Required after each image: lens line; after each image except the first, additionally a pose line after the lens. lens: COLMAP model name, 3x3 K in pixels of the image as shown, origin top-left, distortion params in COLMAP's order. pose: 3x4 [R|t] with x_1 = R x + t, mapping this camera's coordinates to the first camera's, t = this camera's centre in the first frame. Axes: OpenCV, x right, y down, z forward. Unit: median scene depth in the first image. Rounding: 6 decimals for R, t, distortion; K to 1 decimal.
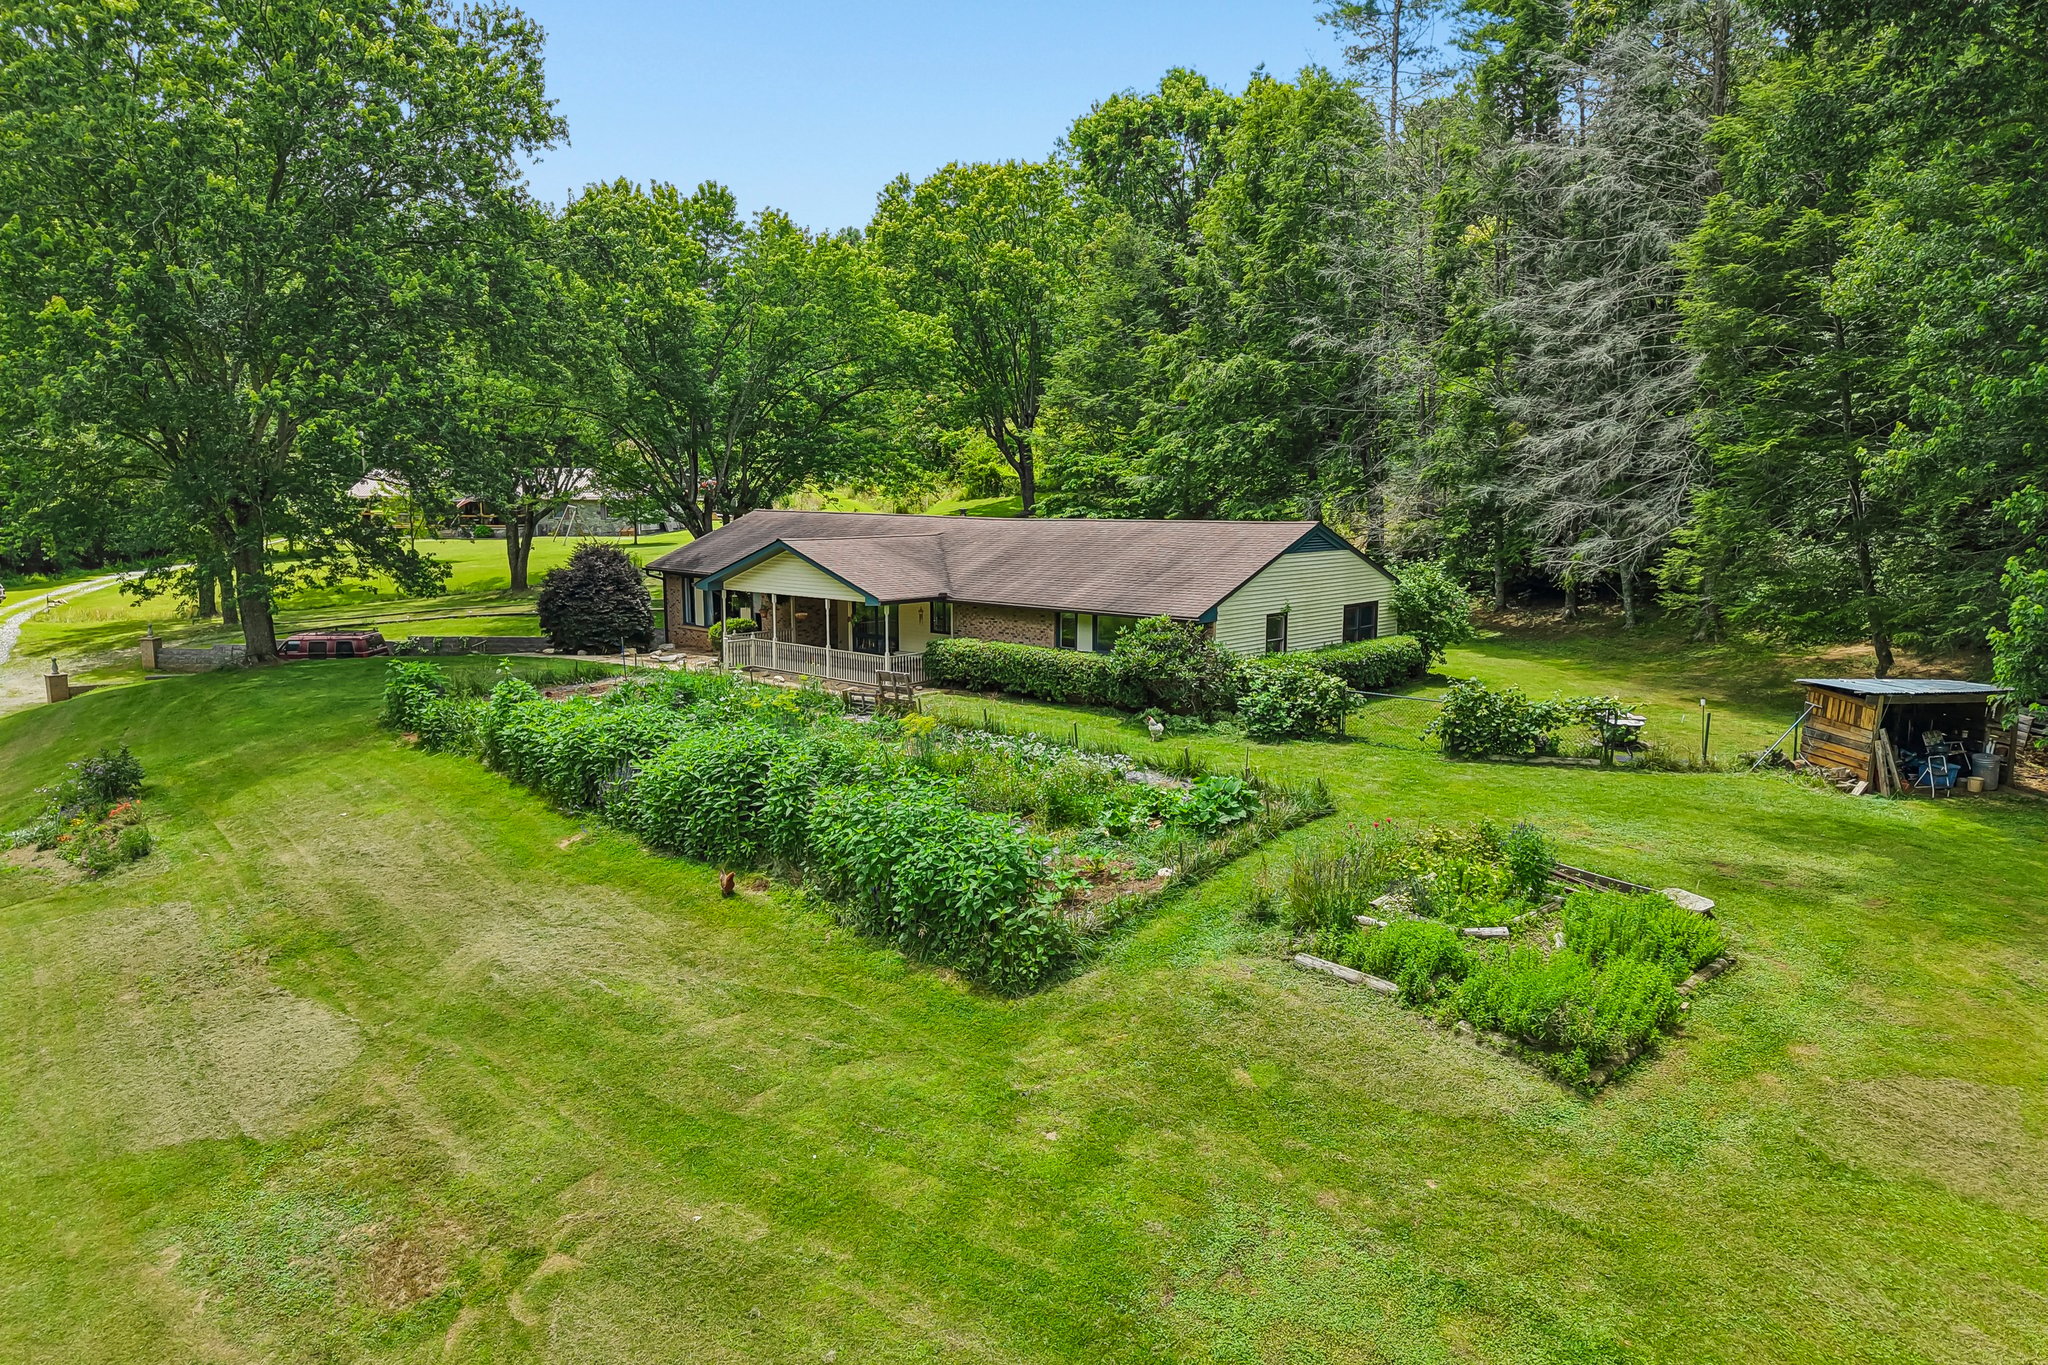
lens RADIAL K [[1385.3, 0, 1021.8], [0, 1385.3, 682.1], [0, 0, 1]] dist [0.007024, -0.004342]
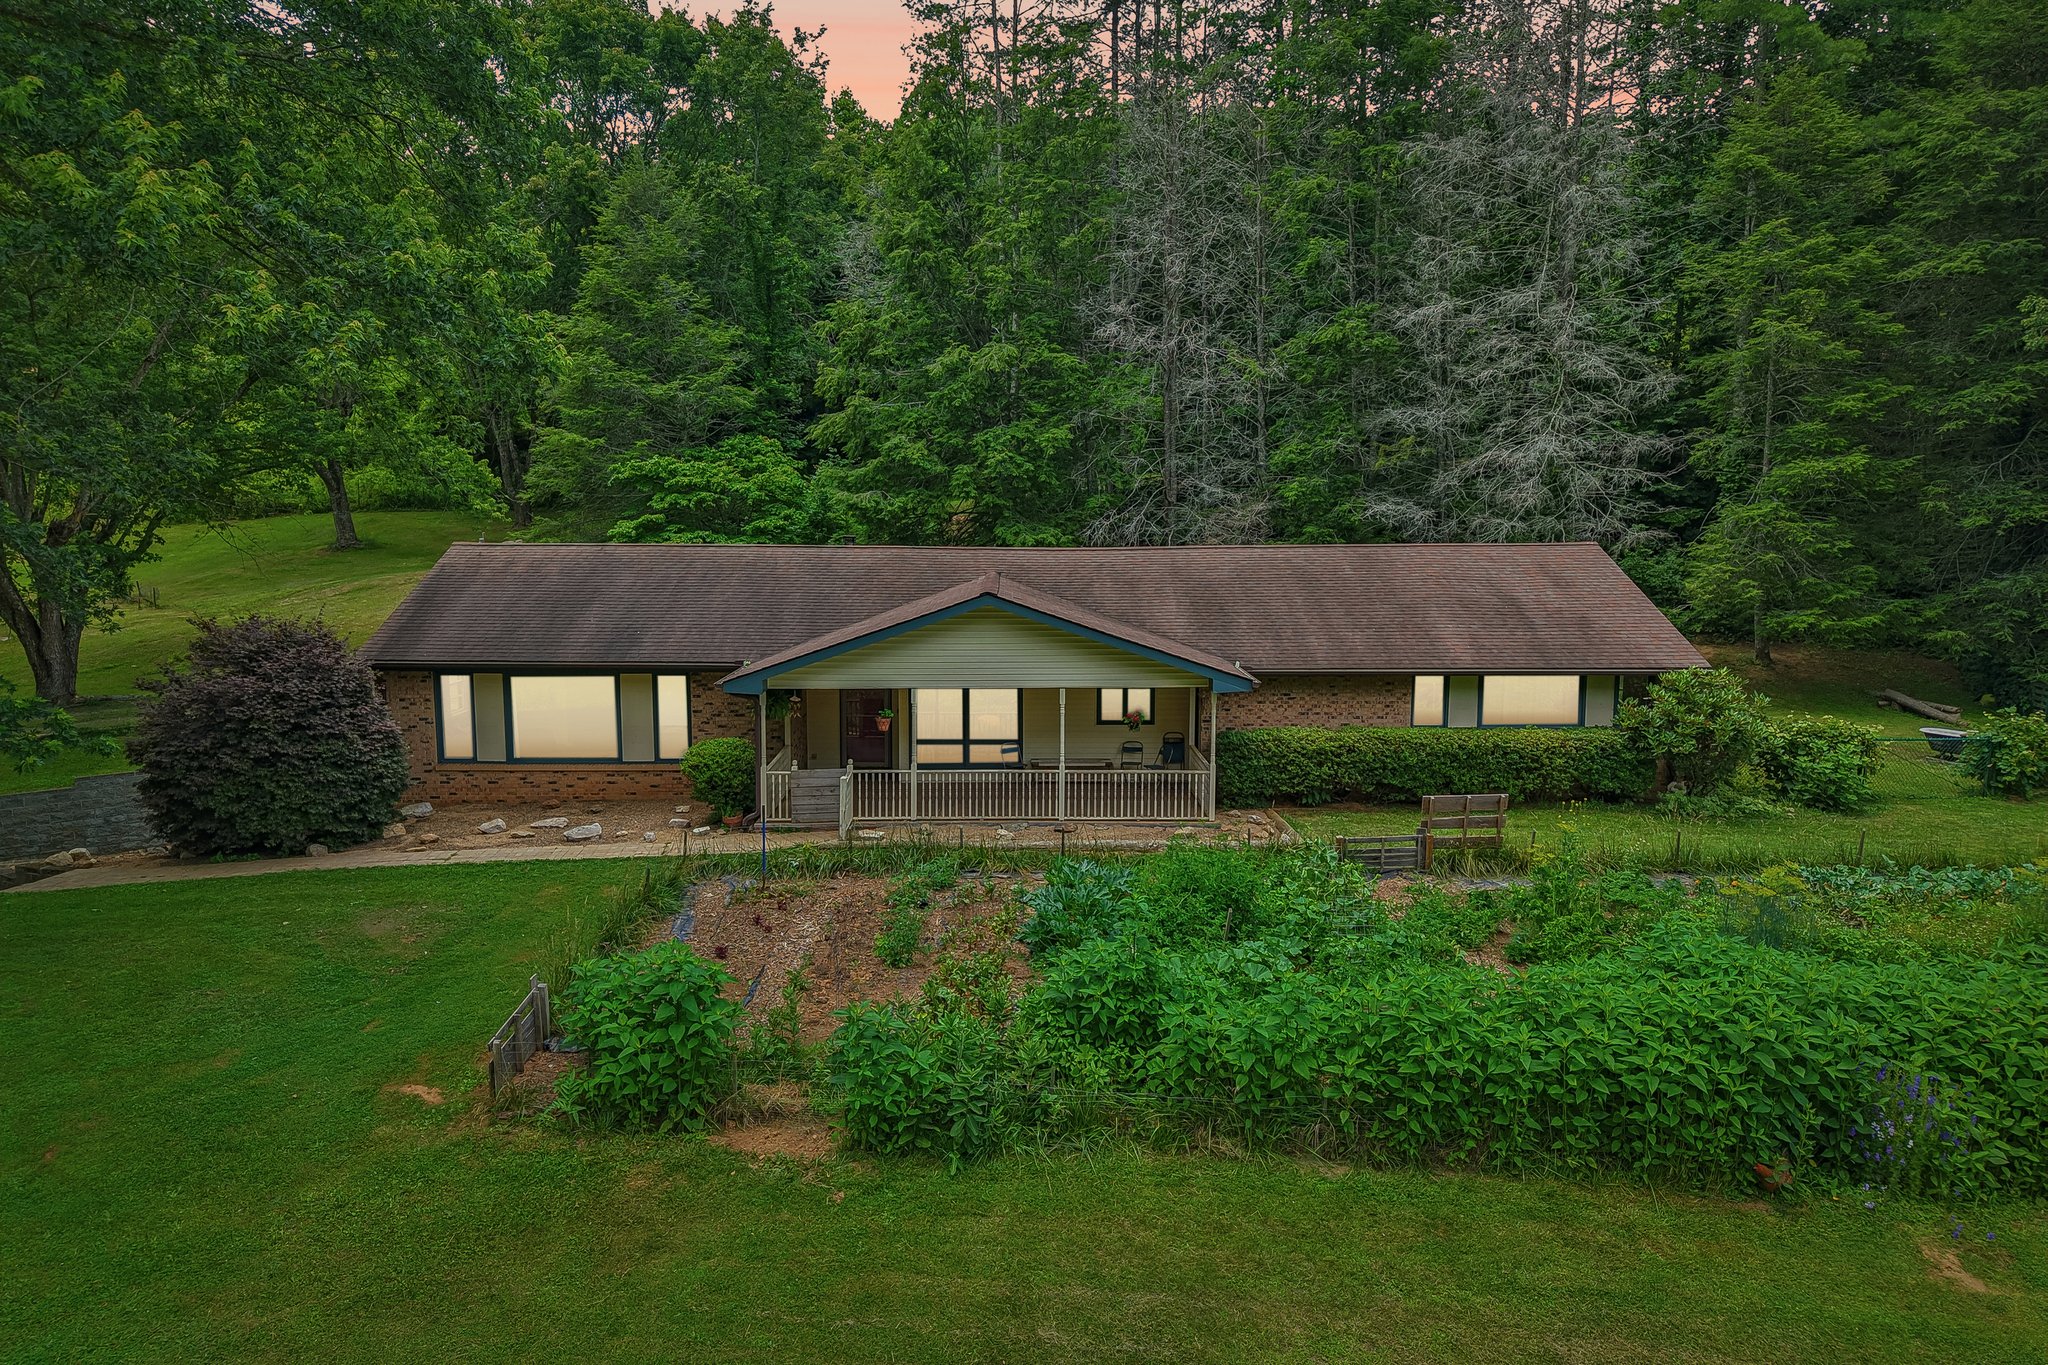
lens RADIAL K [[1385.3, 0, 1026.8], [0, 1385.3, 683.3], [0, 0, 1]] dist [0.007024, -0.004342]
pose [[0.713207, -0.089816, 0.695176, -0.605766], [0.101334, 0.994550, 0.024532, -0.083678], [-0.693590, 0.052949, 0.718421, 0.617369]]
